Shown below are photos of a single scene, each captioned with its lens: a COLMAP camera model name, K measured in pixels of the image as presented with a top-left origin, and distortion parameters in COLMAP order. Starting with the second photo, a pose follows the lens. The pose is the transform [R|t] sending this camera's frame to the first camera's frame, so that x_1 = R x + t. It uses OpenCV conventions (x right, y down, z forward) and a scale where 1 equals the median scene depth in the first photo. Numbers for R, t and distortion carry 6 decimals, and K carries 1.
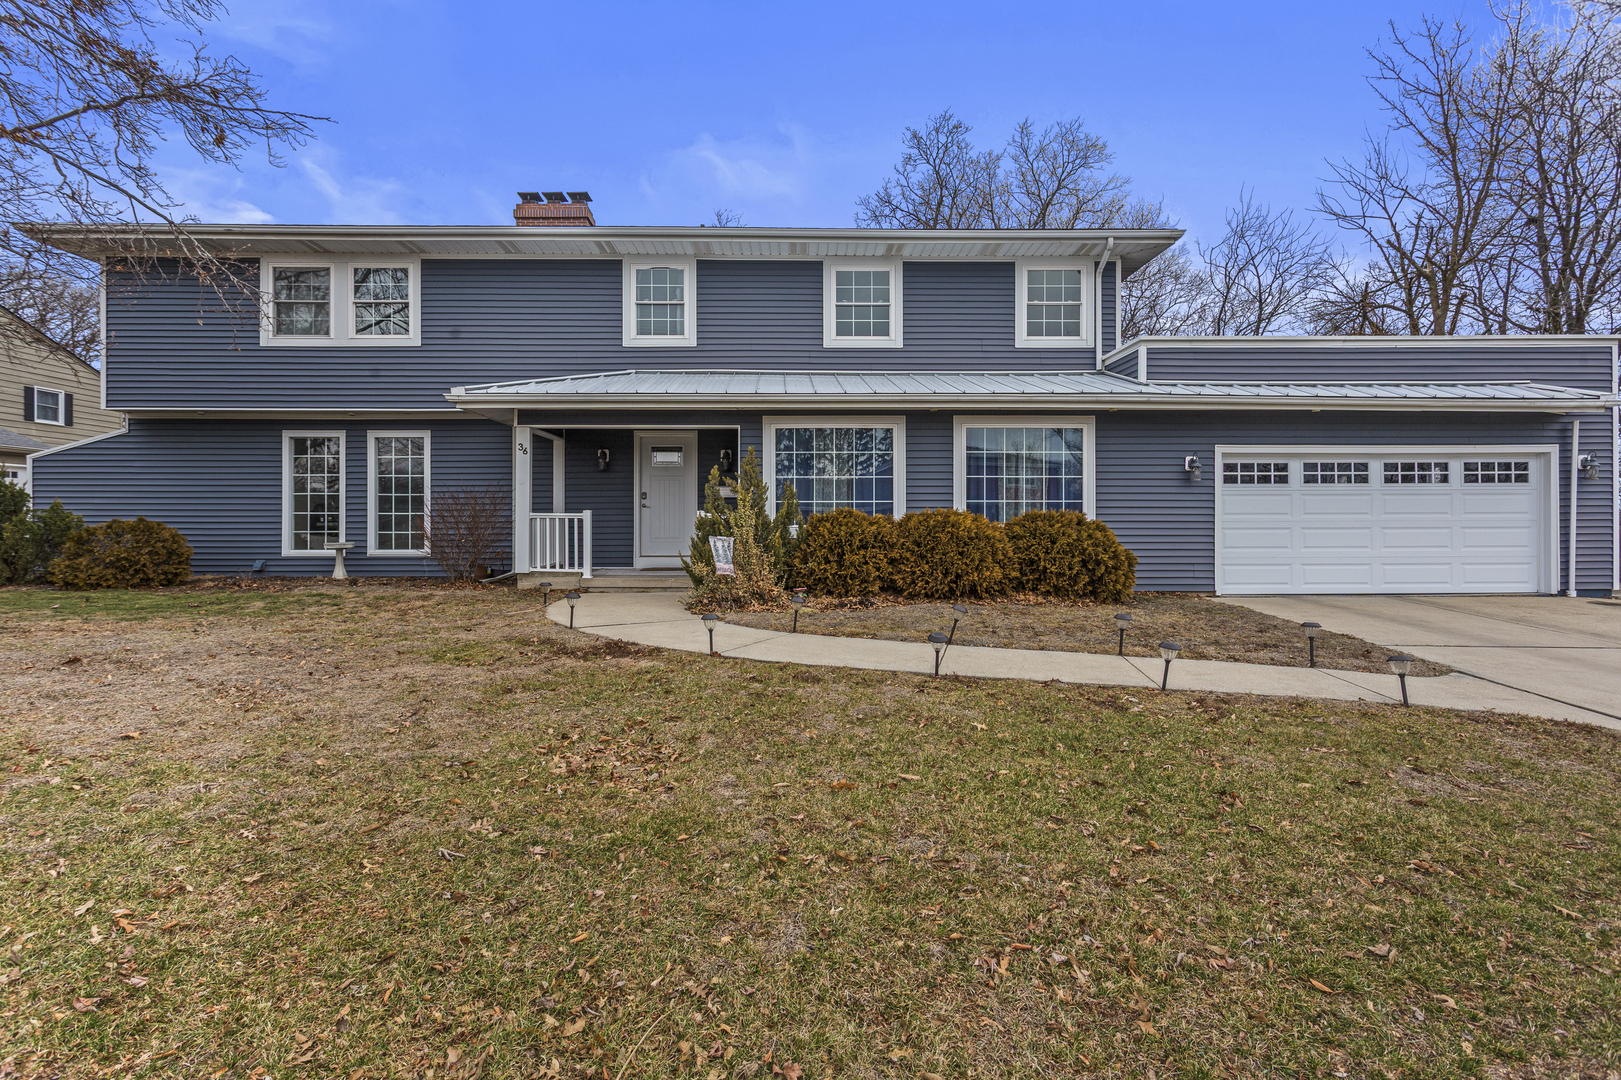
lens RADIAL K [[795.5, 0, 807.7], [0, 795.5, 538.4], [0, 0, 1]] dist [0.005300, 0.002219]
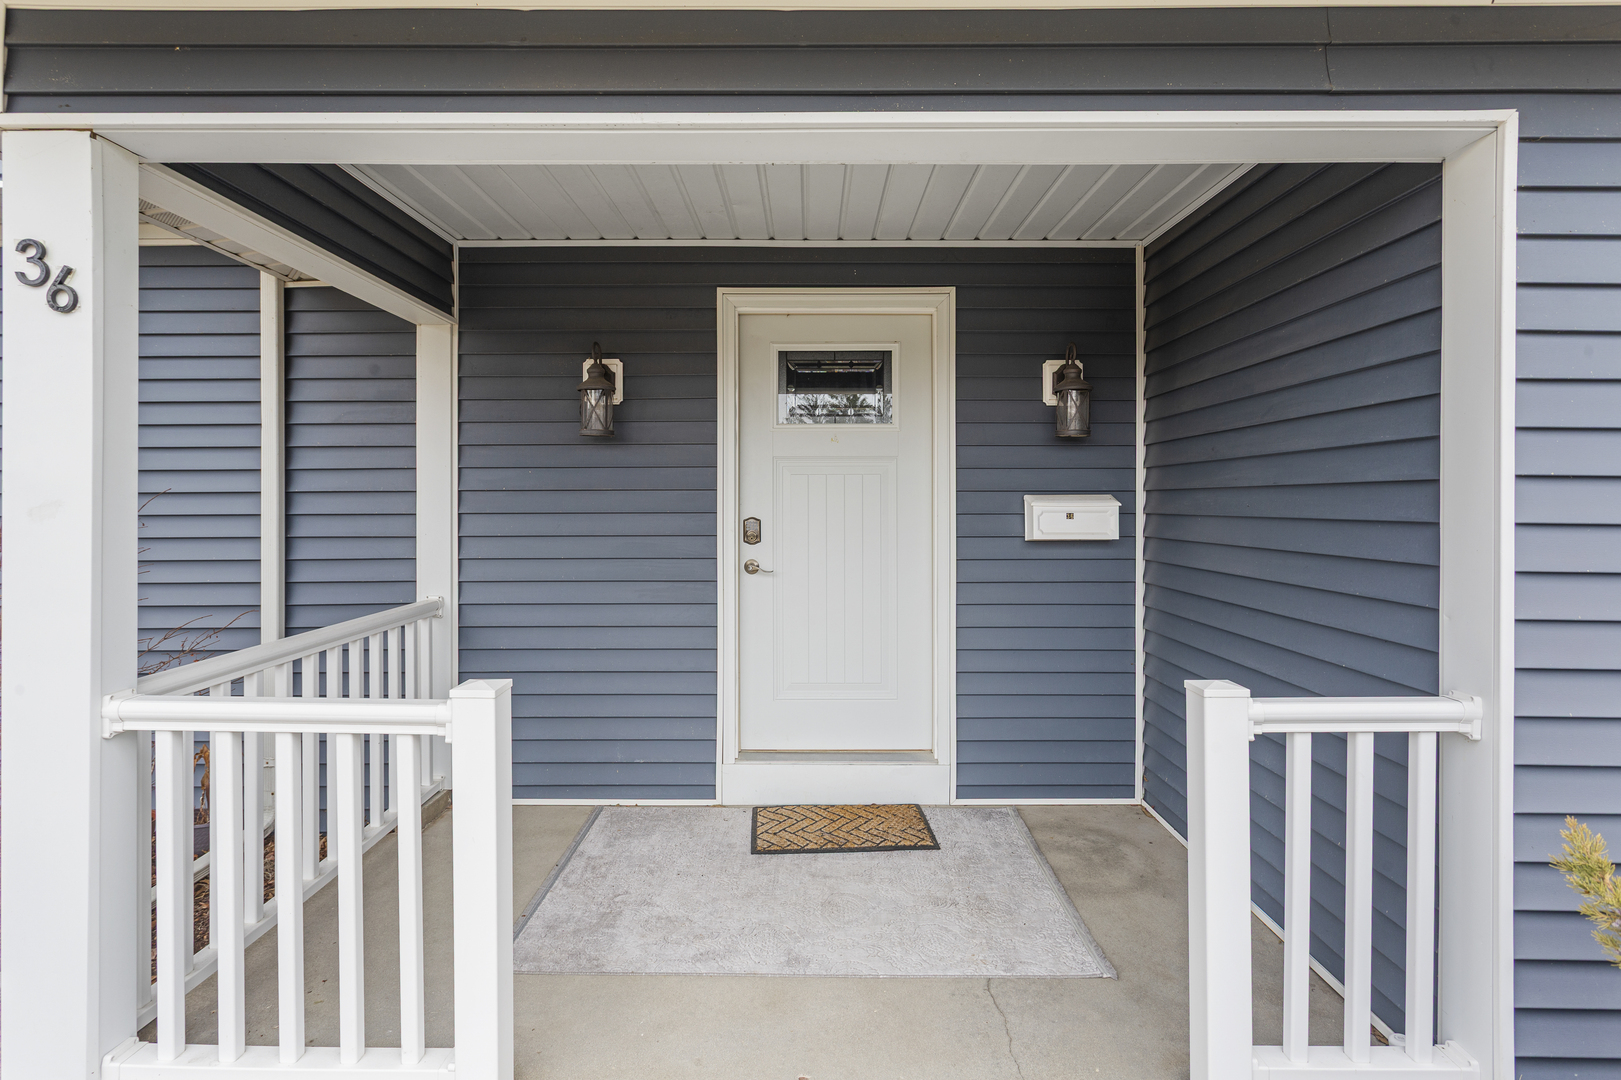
lens RADIAL K [[795.5, 0, 811.3], [0, 795.5, 535.7], [0, 0, 1]] dist [0.005300, 0.002219]
pose [[0.999768, -0.000756, -0.021520, -0.181654], [0.001012, 0.999929, 0.011858, -0.055865], [0.021510, -0.011877, 0.999698, 0.736225]]
